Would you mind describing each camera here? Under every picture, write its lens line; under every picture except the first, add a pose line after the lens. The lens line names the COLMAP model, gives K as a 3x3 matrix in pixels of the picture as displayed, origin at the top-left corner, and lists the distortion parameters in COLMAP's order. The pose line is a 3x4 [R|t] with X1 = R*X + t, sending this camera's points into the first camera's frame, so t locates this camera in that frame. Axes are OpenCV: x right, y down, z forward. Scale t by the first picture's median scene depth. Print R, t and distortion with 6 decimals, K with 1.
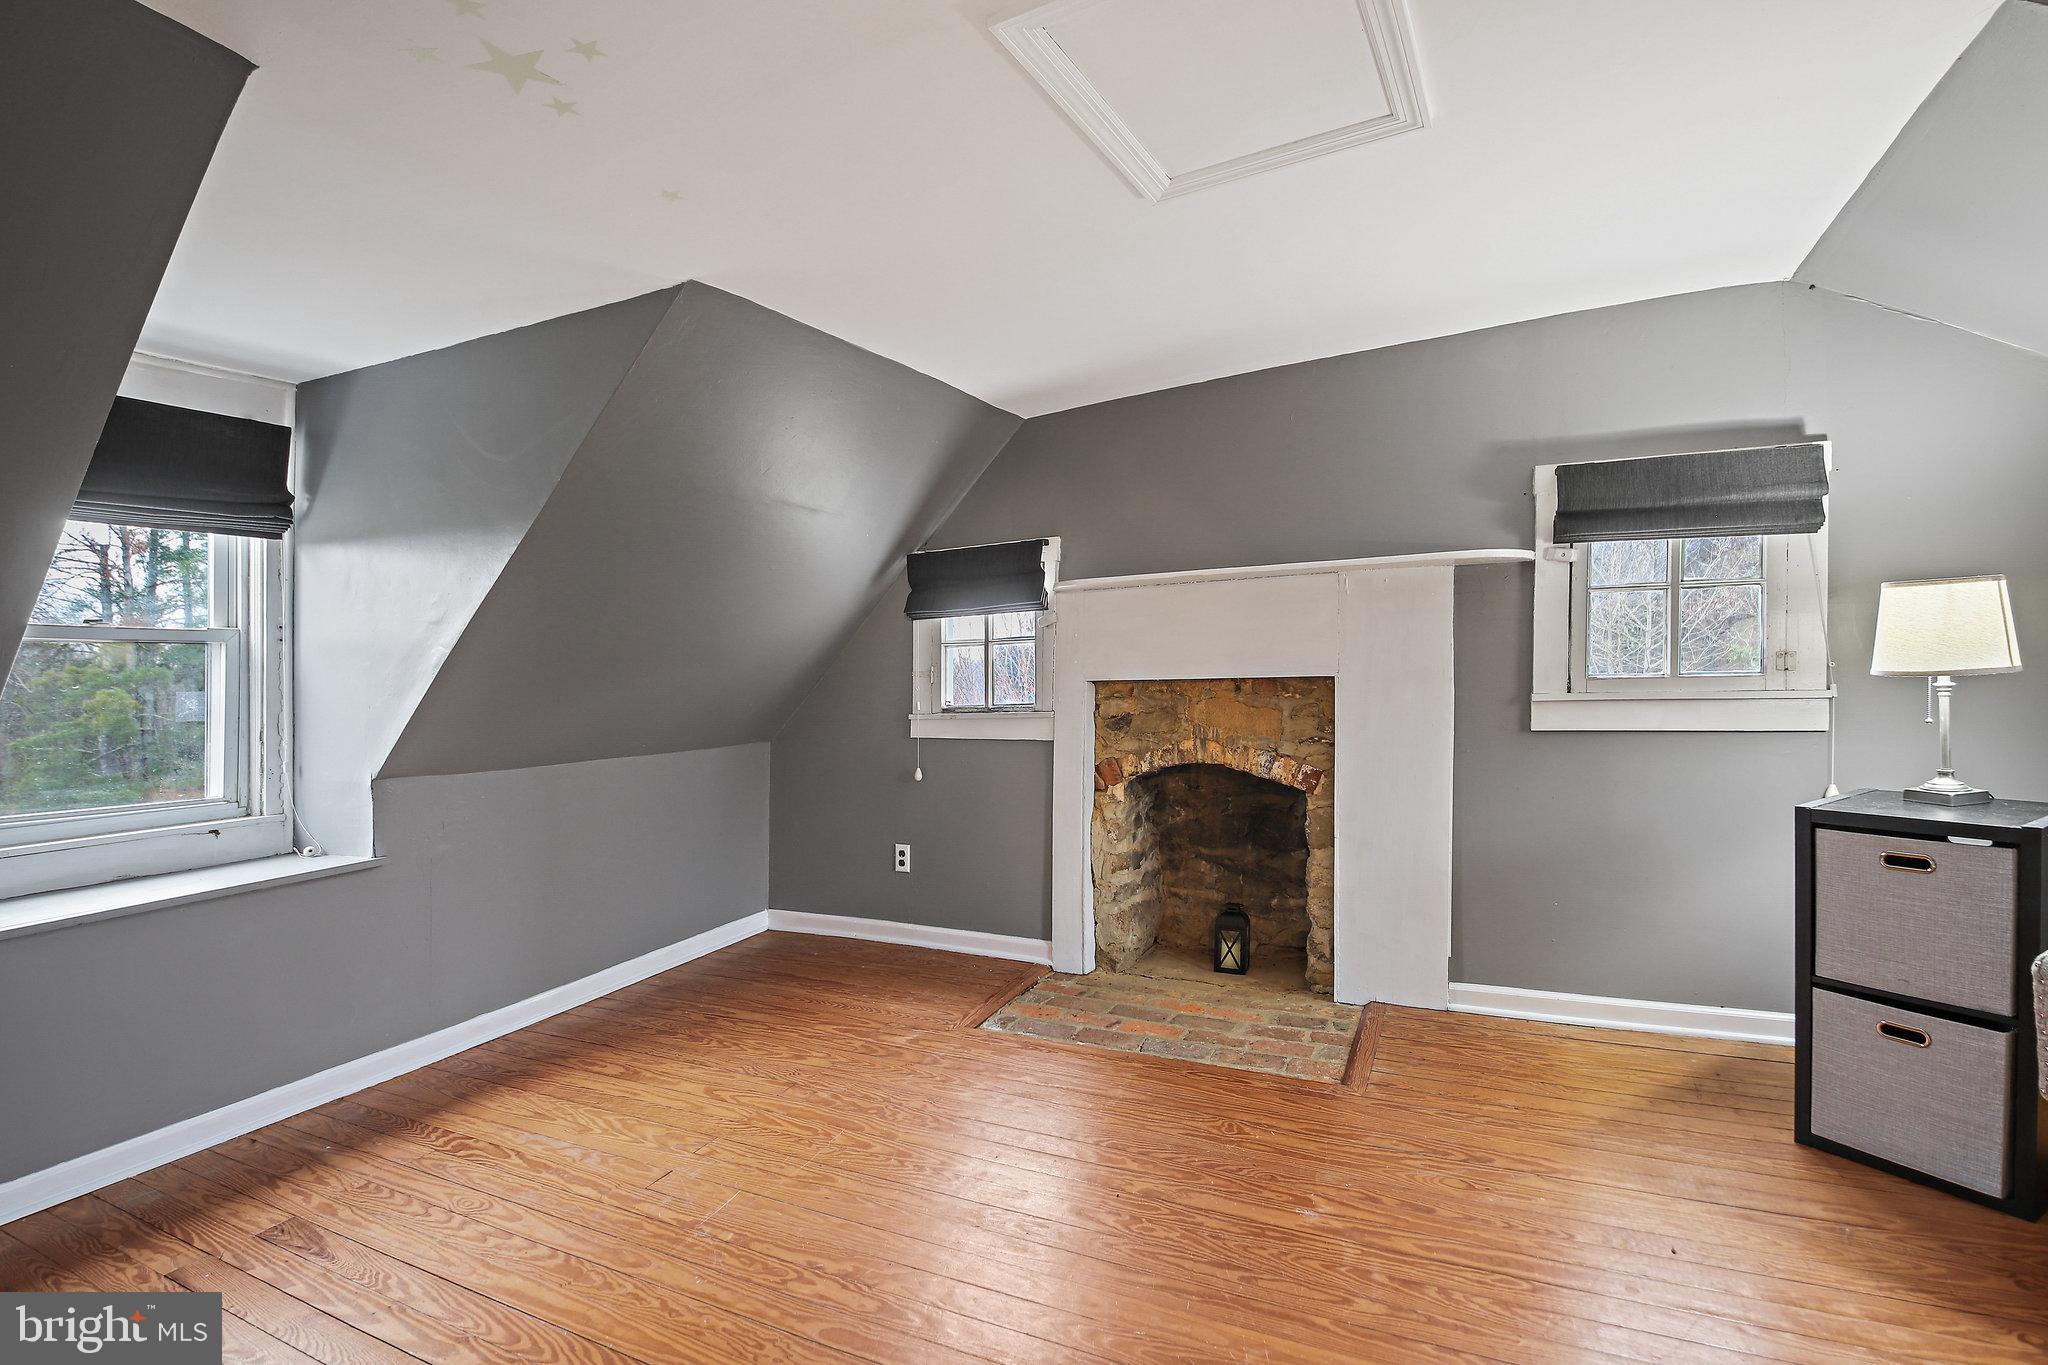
lens RADIAL K [[918.0, 0, 1019.5], [0, 918.0, 666.7], [0, 0, 1]] dist [0.035860, -0.031794]
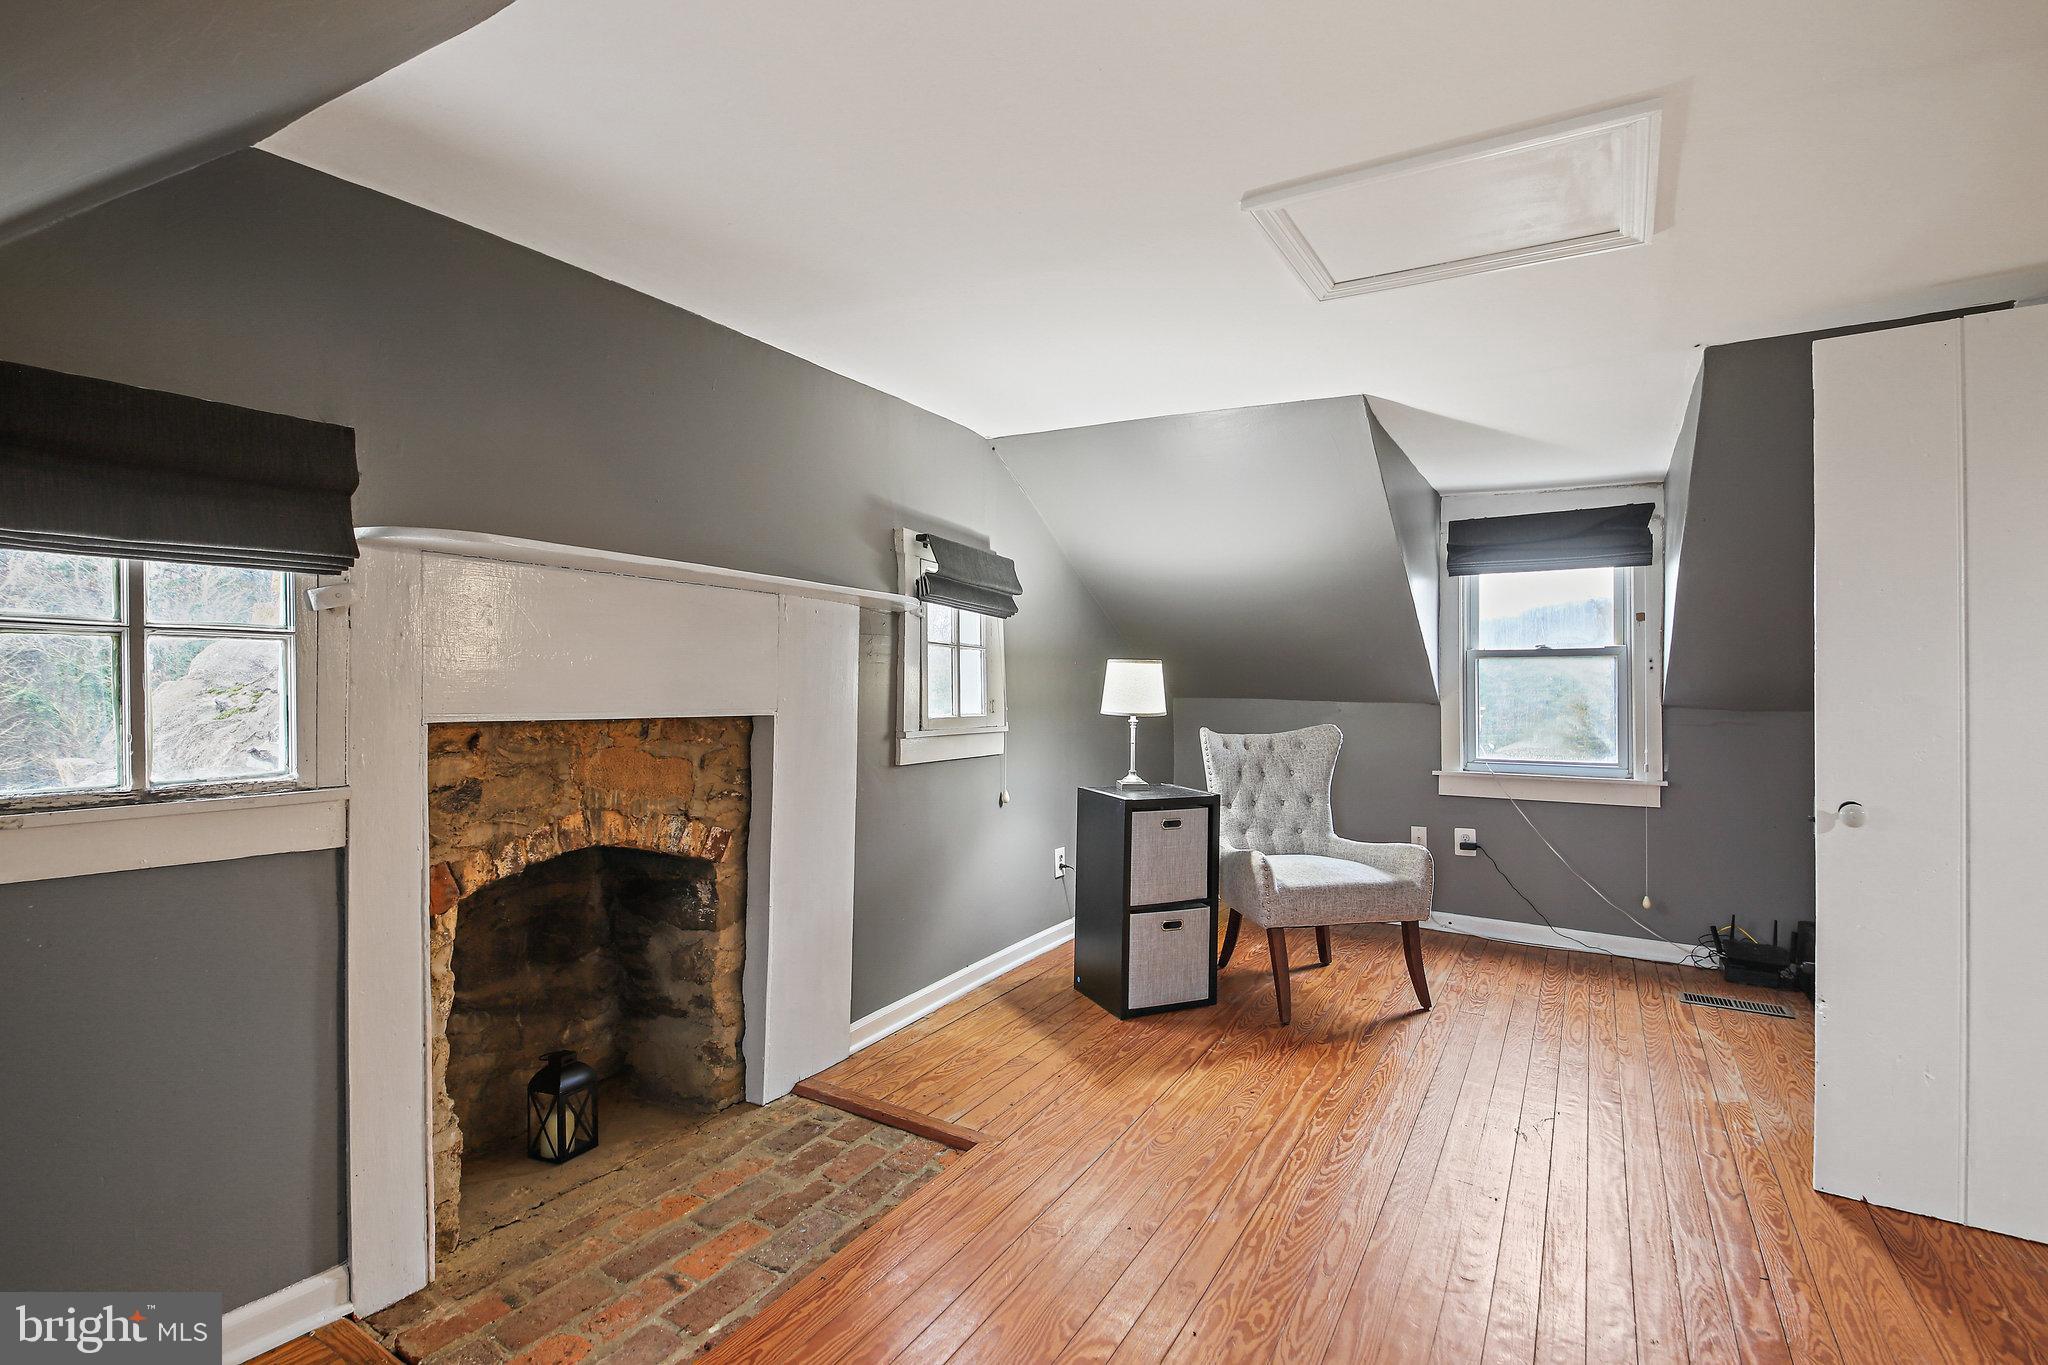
lens RADIAL K [[927.7, 0, 1024.0], [0, 927.7, 682.5], [0, 0, 1]] dist [0.036601, -0.031925]
pose [[0.089558, 0.040107, 0.995174, -0.461767], [-0.008691, 0.999182, -0.039486, 0.010603], [-0.995944, -0.005113, 0.089833, 0.643755]]
